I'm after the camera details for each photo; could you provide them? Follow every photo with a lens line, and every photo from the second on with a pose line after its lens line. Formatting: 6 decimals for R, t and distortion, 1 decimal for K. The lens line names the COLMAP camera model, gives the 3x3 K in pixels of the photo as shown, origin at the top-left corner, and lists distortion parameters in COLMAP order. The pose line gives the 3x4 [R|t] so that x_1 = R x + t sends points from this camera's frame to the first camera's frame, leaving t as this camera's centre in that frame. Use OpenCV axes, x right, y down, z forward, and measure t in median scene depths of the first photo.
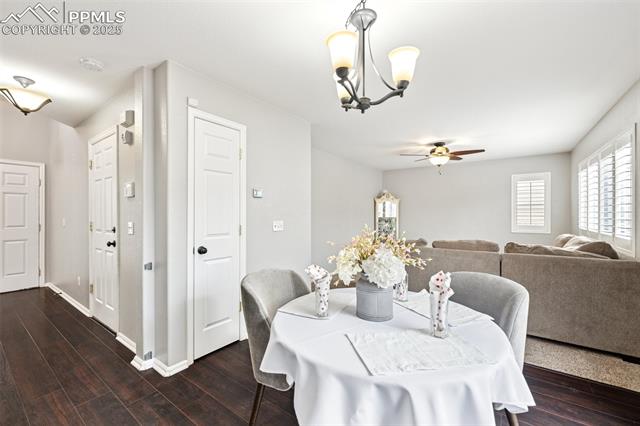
lens RADIAL K [[264.5, 0, 320.0], [0, 264.5, 213.0], [0, 0, 1]] dist [-0.000670, -0.000193]
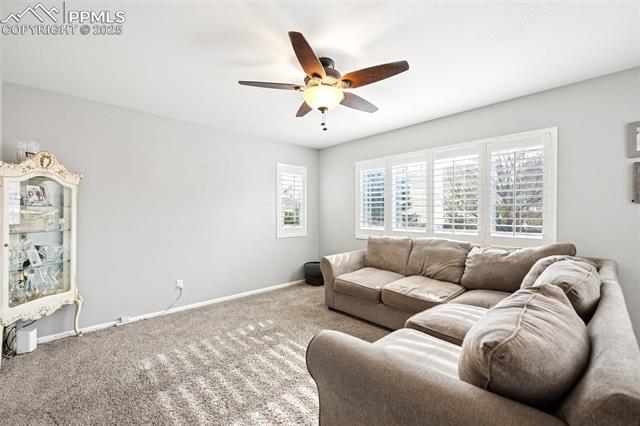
lens RADIAL K [[270.5, 0, 320.4], [0, 270.5, 217.2], [0, 0, 1]] dist [0.001274, 0.000229]
pose [[0.186874, -0.010242, 0.982330, -0.022365], [-0.003599, 0.999932, 0.011111, 0.003446], [-0.982377, -0.005612, 0.186825, 0.803120]]
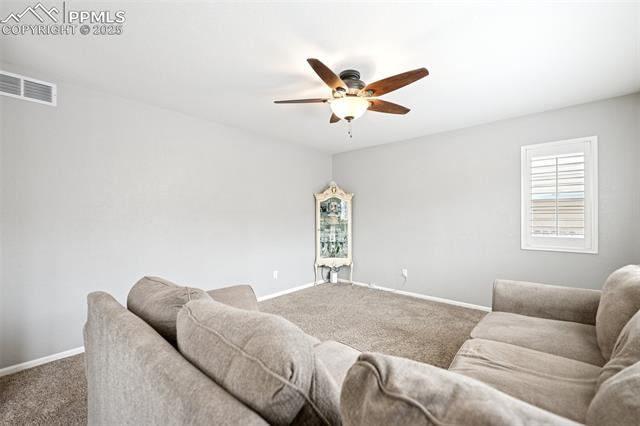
lens RADIAL K [[266.7, 0, 315.7], [0, 266.7, 215.9], [0, 0, 1]] dist [-0.000734, 0.000045]
pose [[0.994168, -0.000184, -0.107838, 0.388197], [0.000771, 0.999985, 0.005397, -0.000924], [0.107835, -0.005449, 0.994154, 0.429535]]
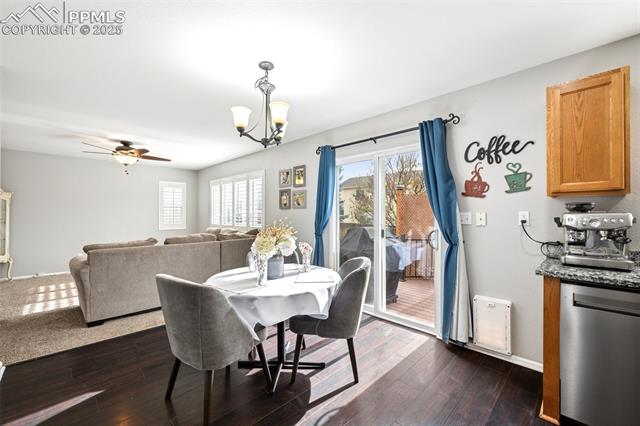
lens RADIAL K [[264.5, 0, 320.0], [0, 264.5, 213.0], [0, 0, 1]] dist [-0.000670, -0.000193]
pose [[0.168825, 0.005955, 0.985628, -0.340061], [-0.005040, 0.999974, -0.005179, 0.000564], [-0.985633, -0.004093, 0.168850, 0.108070]]
